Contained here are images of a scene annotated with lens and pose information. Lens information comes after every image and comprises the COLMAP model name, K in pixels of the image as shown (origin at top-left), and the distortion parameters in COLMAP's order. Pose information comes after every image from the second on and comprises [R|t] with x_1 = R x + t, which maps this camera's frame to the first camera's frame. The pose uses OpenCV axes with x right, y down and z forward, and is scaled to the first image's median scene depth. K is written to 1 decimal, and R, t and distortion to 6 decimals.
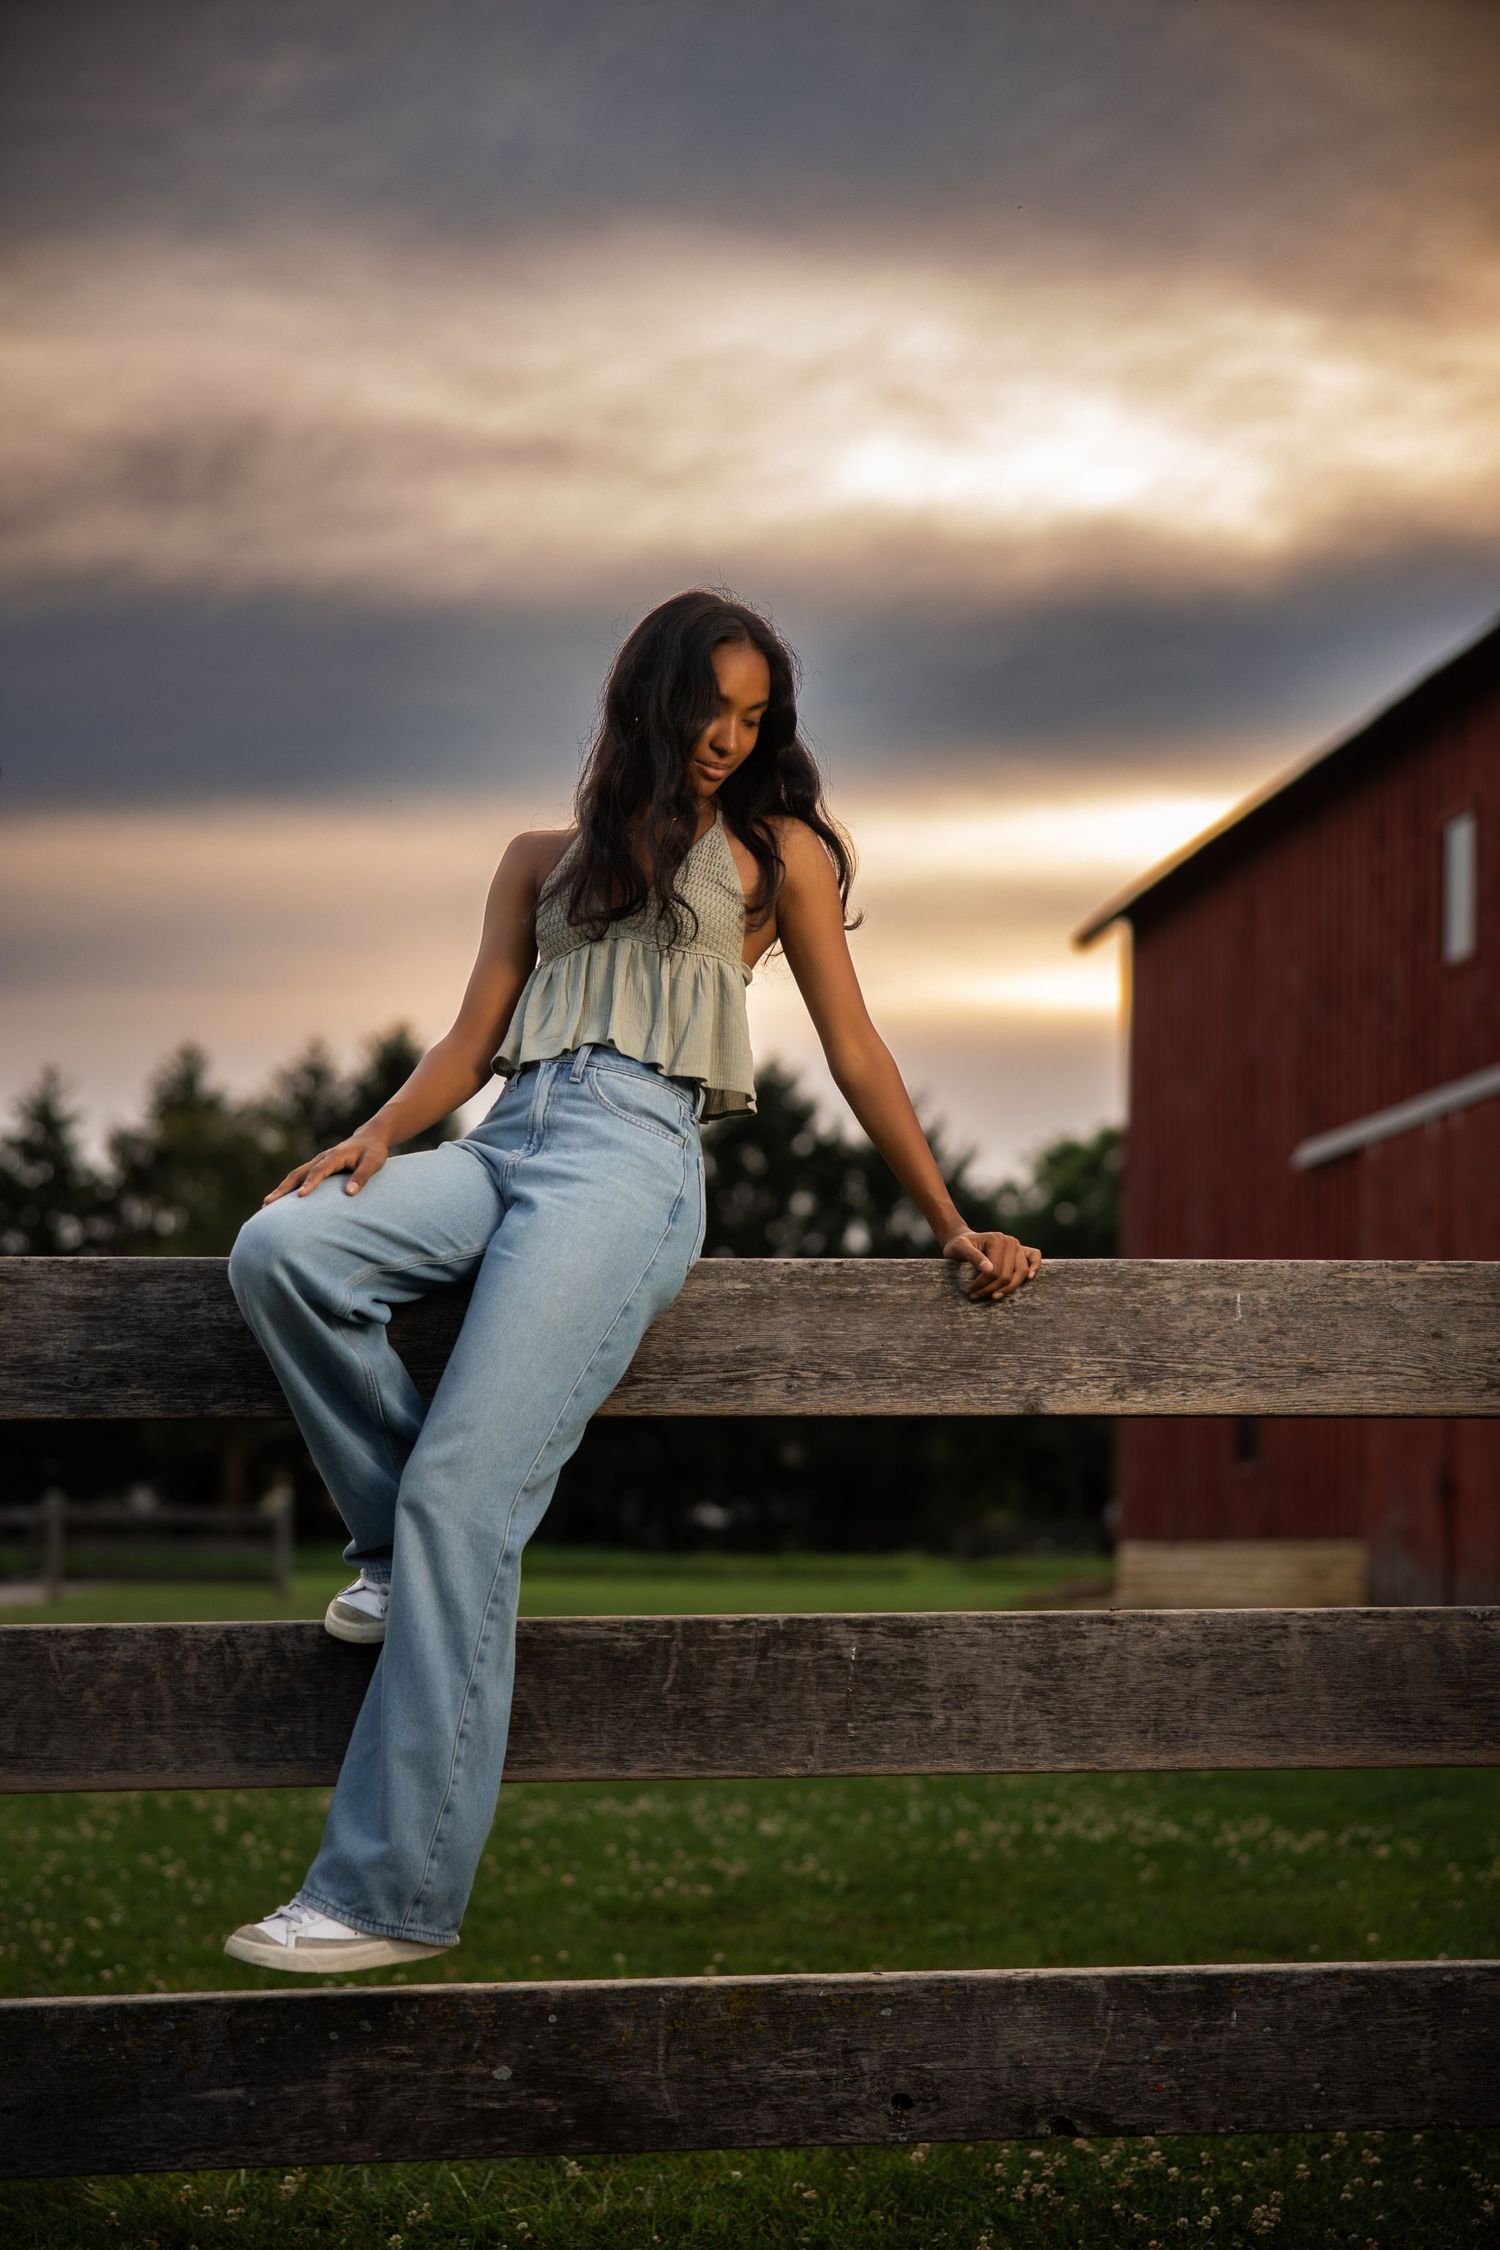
lens RADIAL K [[3498.6, 0, 686.8], [0, 3498.6, 1130.9], [0, 0, 1]] dist [0.093545, 0.016452]
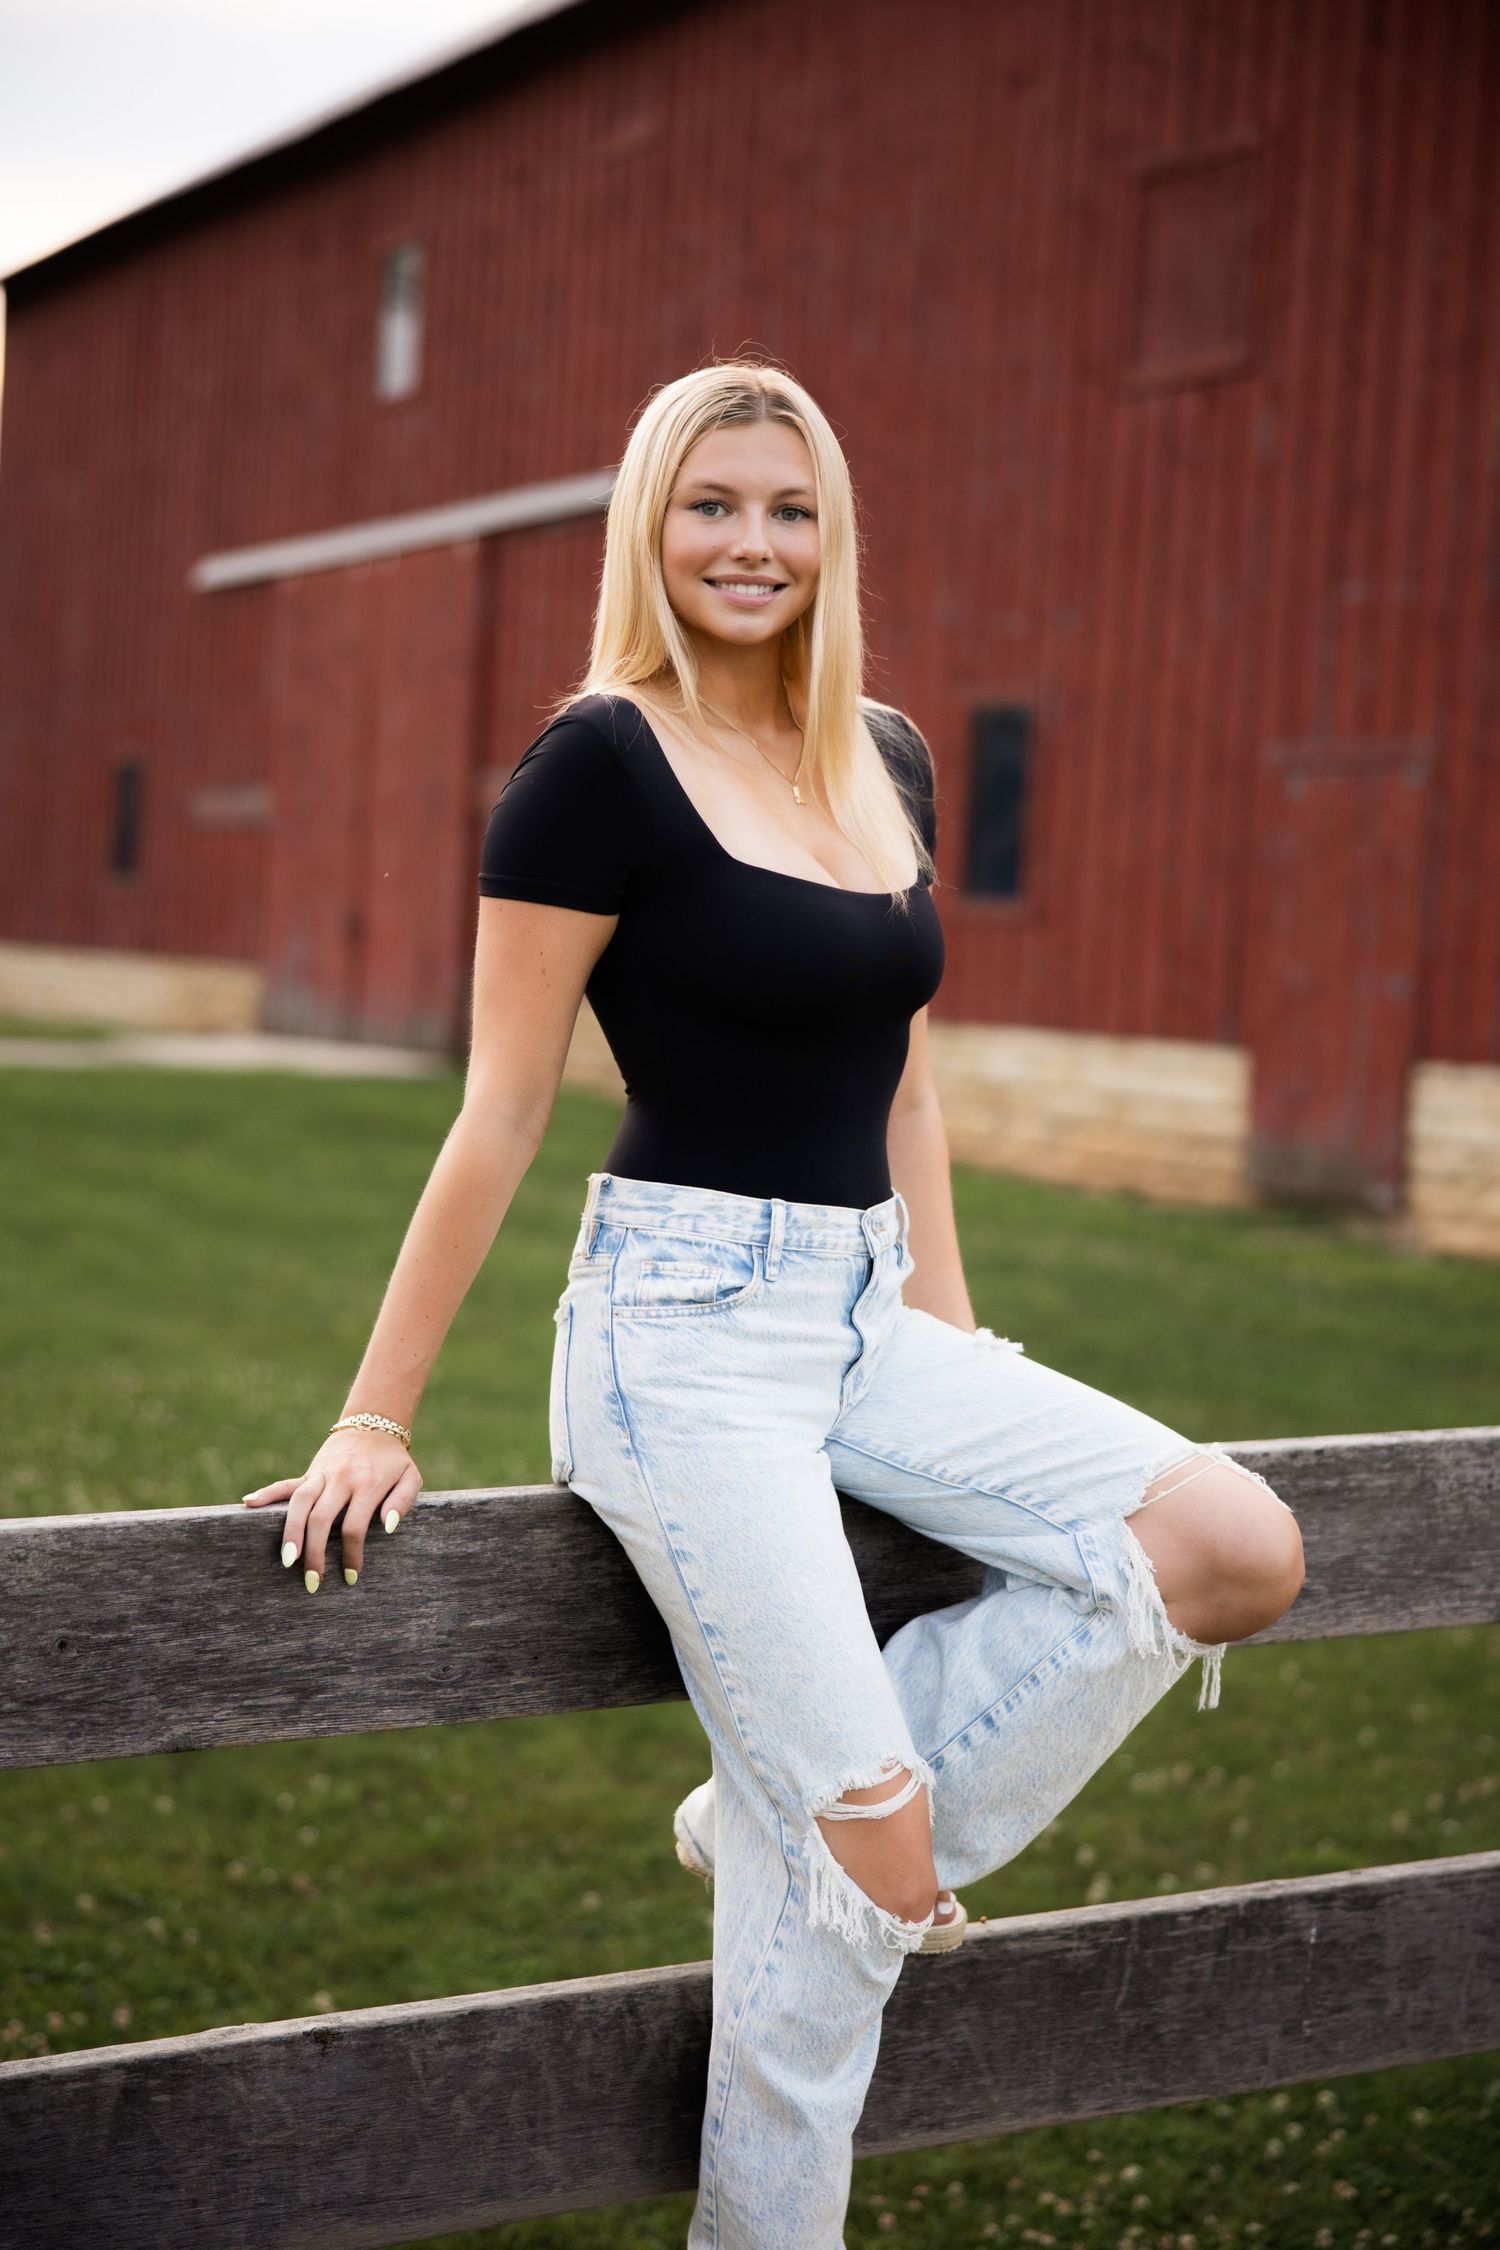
lens RADIAL K [[3449.8, 0, 750.0], [0, 3449.8, 1125.0], [0, 0, 1]] dist [0.055805, 0.141053]
pose [[0.931383, 0.015063, 0.363728, -0.367485], [-0.080211, 0.983080, 0.164681, -0.155215], [-0.355093, -0.182556, 0.916832, 0.354465]]
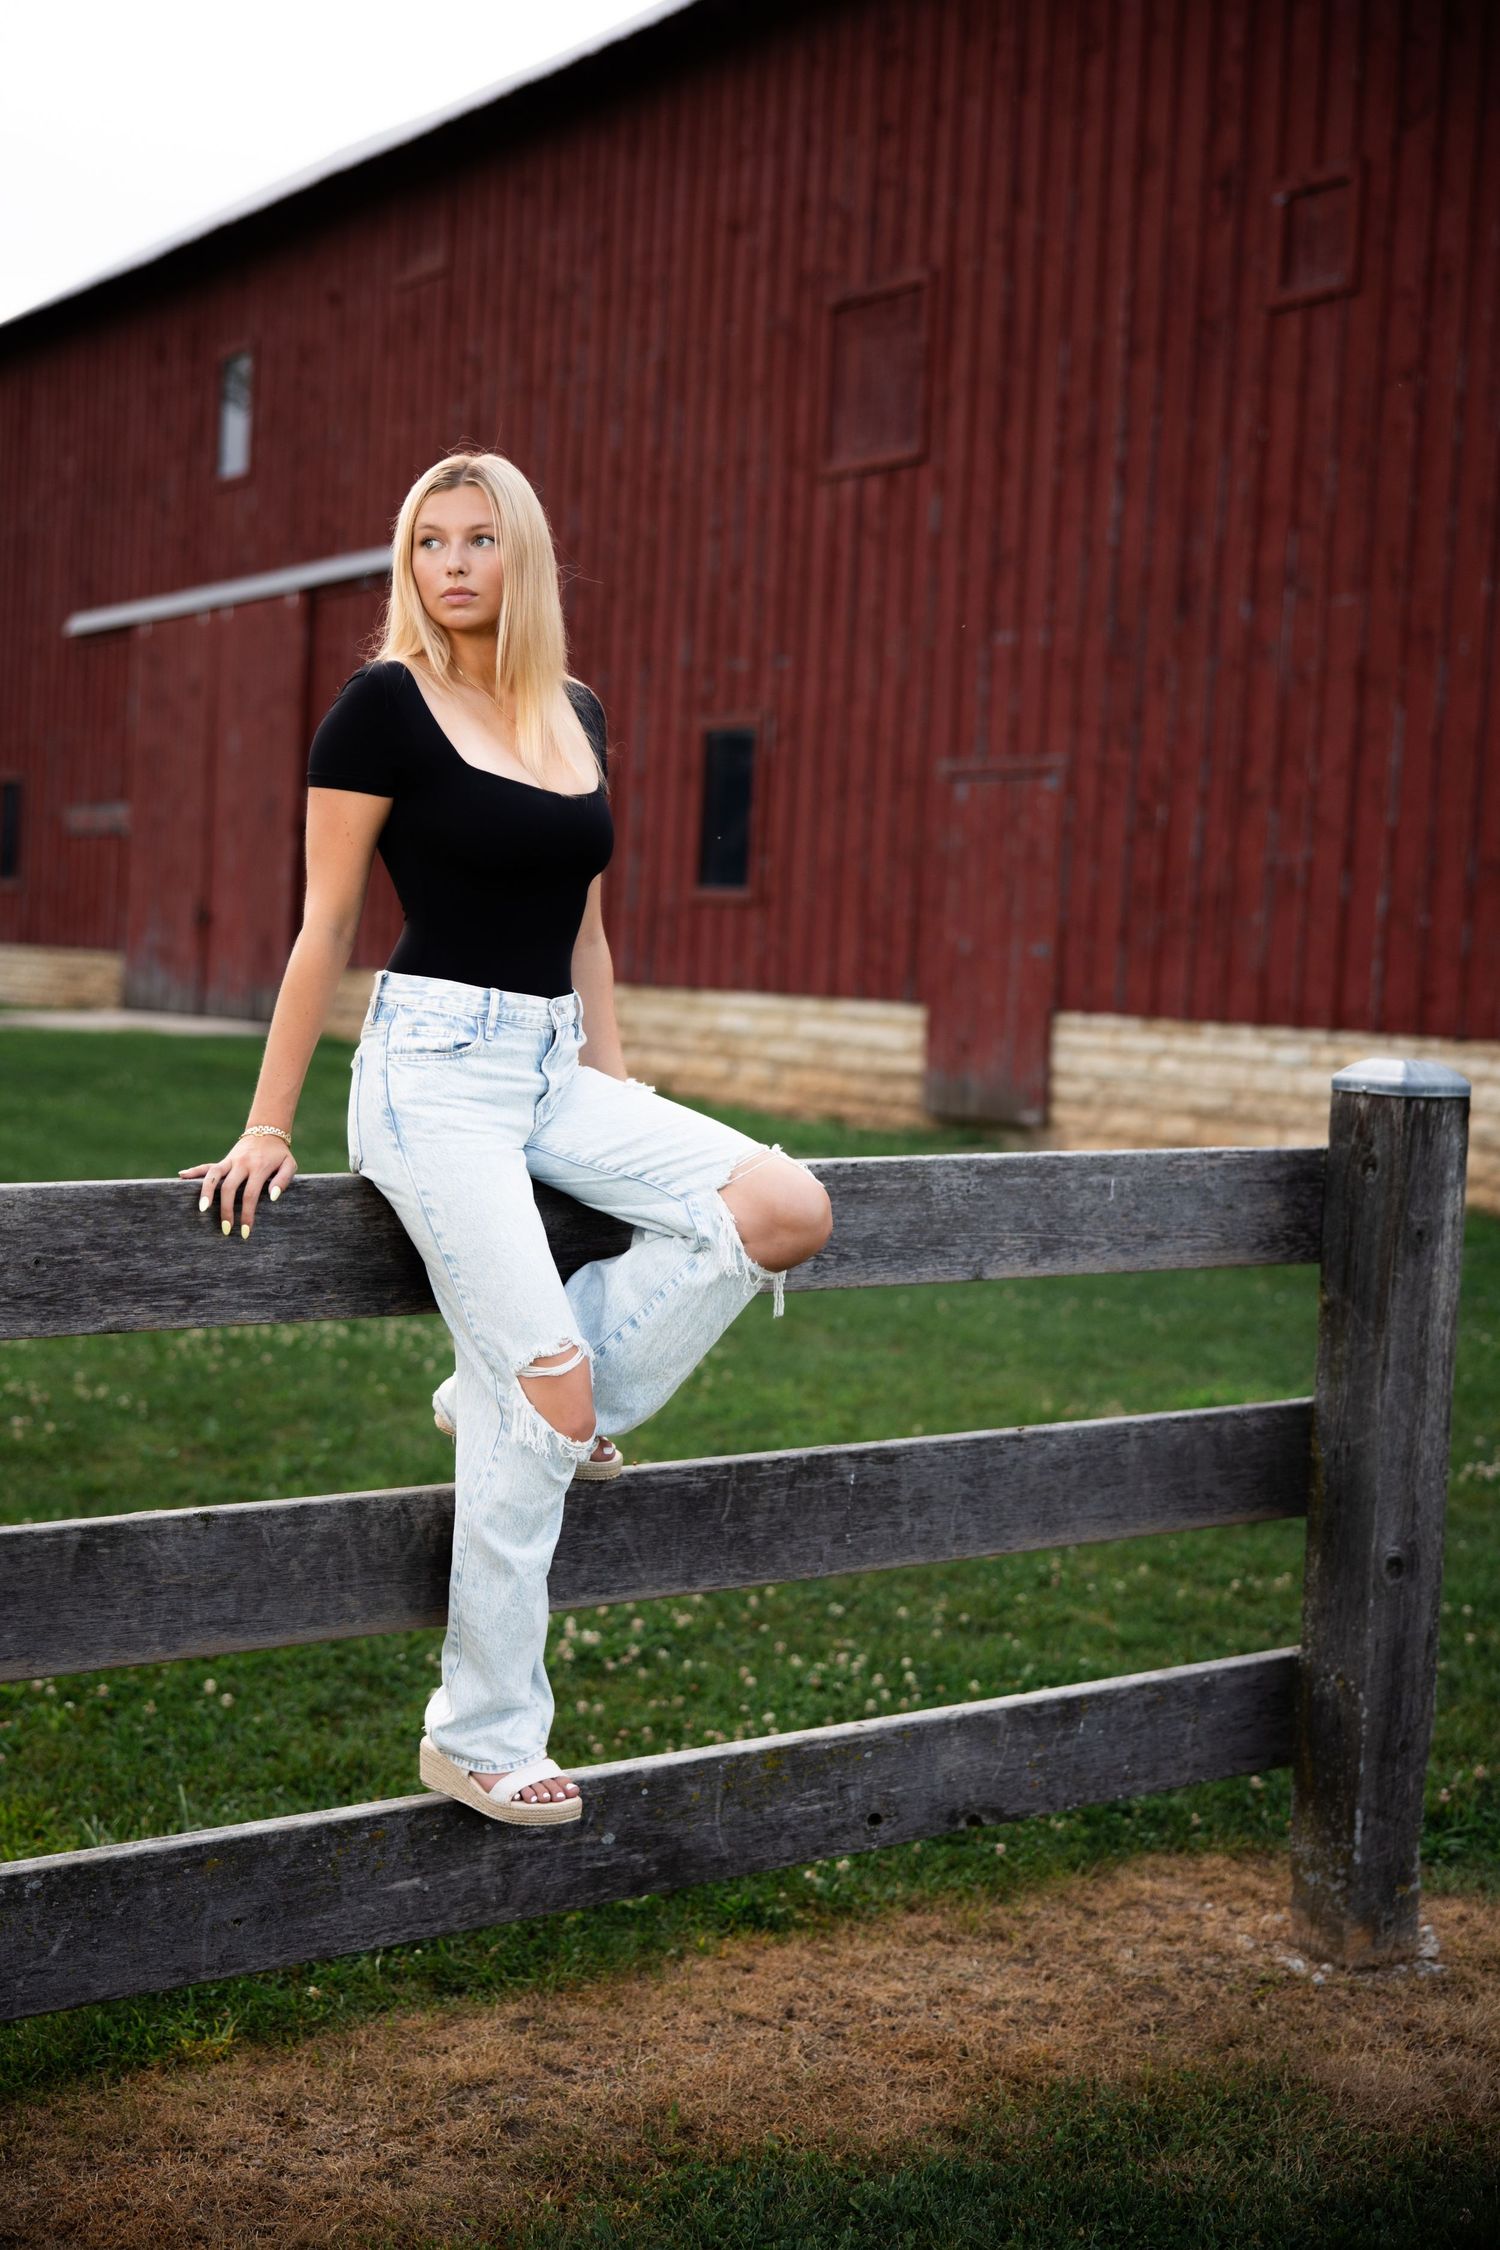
lens RADIAL K [[2878.6, 0, 750.0], [0, 2878.6, 1125.0], [0, 0, 1]] dist [0.009940, 0.018081]
pose [[0.902155, 0.002019, 0.431407, -0.427674], [-0.084114, 0.981621, 0.171304, -0.146149], [-0.423132, -0.190830, 0.885744, 0.139802]]
